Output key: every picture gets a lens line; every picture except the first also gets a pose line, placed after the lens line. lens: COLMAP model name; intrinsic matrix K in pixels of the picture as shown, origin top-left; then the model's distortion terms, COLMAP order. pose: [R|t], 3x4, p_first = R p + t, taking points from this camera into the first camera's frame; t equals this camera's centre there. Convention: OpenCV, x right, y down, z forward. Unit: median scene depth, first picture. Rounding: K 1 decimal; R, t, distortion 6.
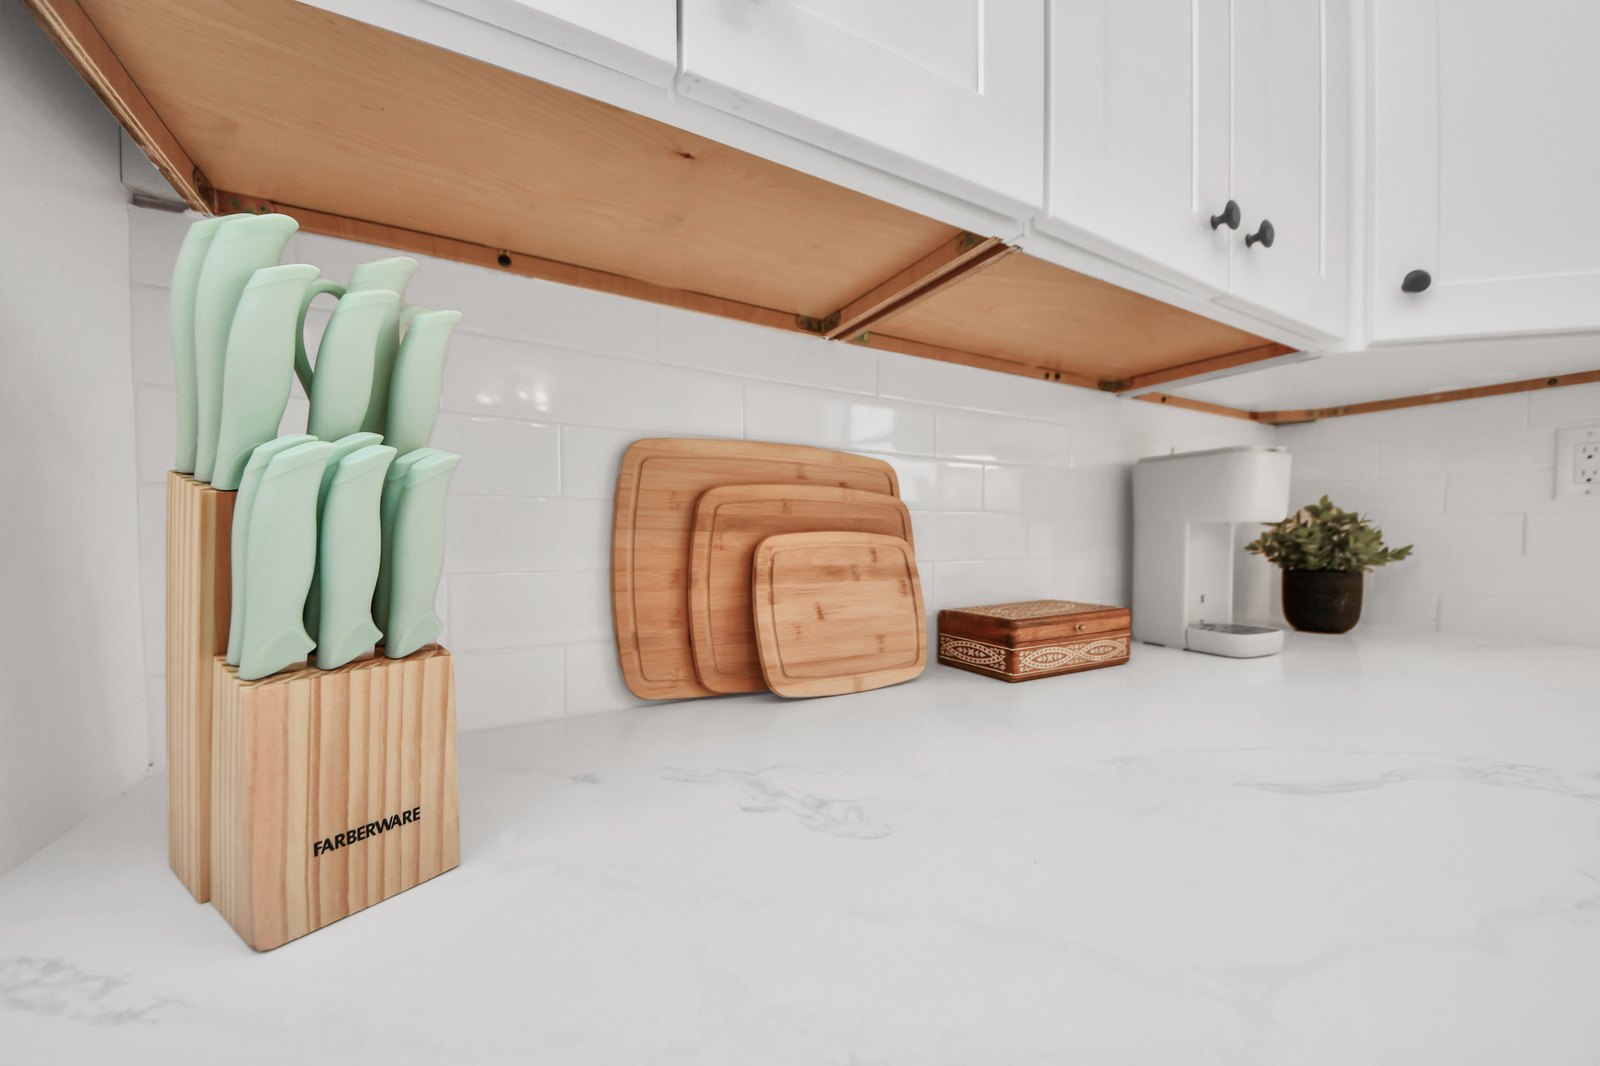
lens RADIAL K [[608.3, 0, 805.9], [0, 608.3, 526.9], [0, 0, 1]] dist [0.039278, -0.020677]
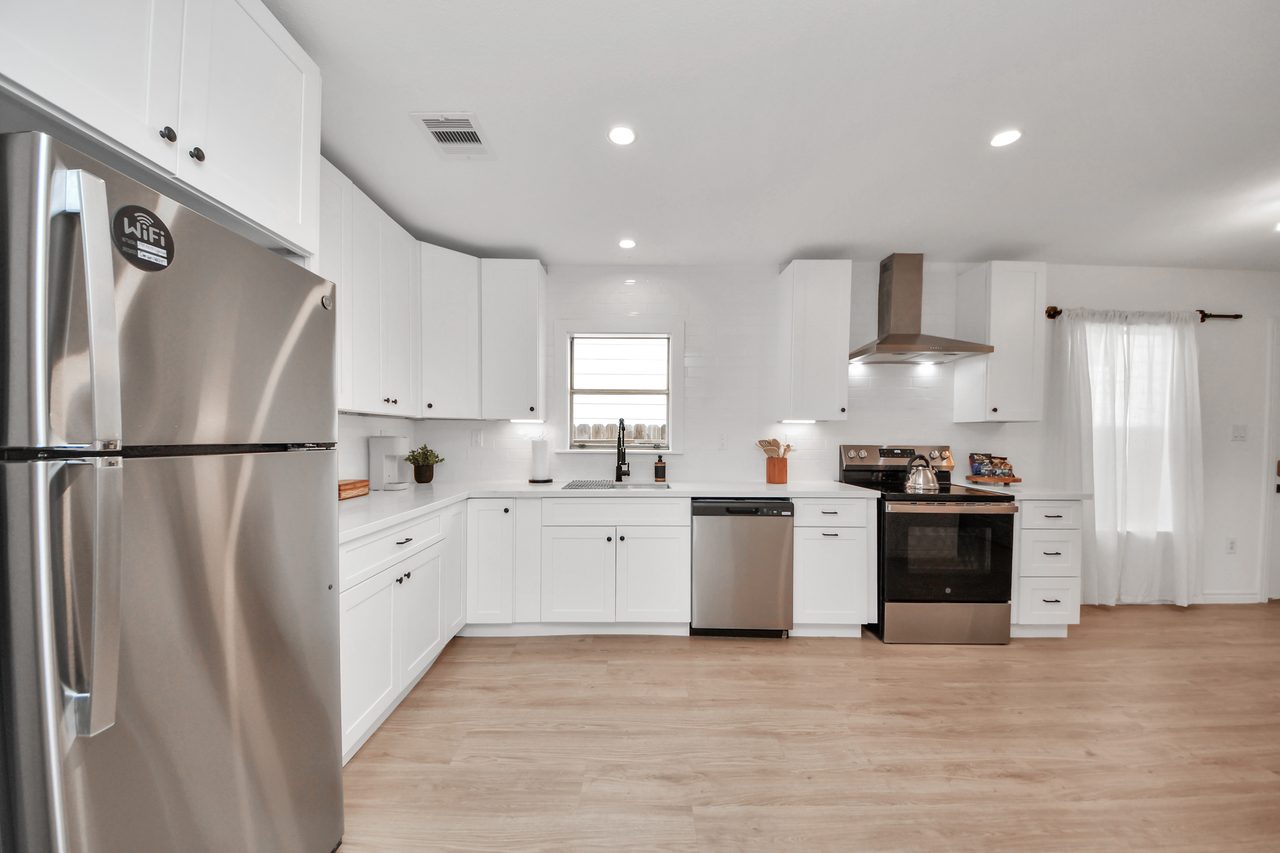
lens RADIAL K [[457.1, 0, 639.2], [0, 457.1, 441.0], [0, 0, 1]] dist [0.047014, -0.027231]
pose [[0.520282, -0.012261, 0.853907, -1.112525], [-0.010444, 0.999731, 0.020718, -0.196111], [-0.853931, -0.019698, 0.520014, -2.034207]]
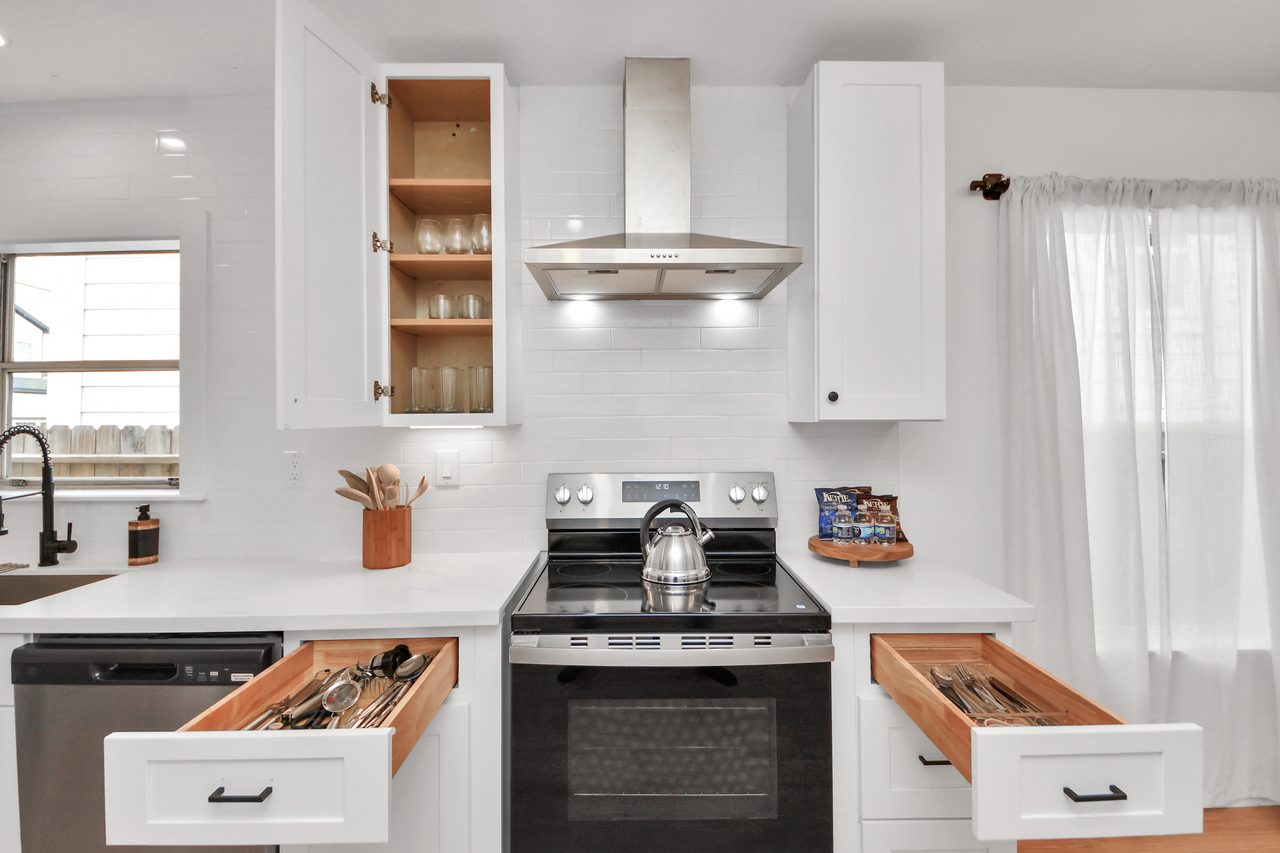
lens RADIAL K [[486.6, 0, 644.7], [0, 486.6, 421.6], [0, 0, 1]] dist [0.039278, -0.020677]
pose [[0.528220, 0.006684, 0.849081, 1.737114], [0.005747, 0.999918, -0.011446, -0.284165], [-0.849088, 0.010926, 0.528138, -2.824610]]
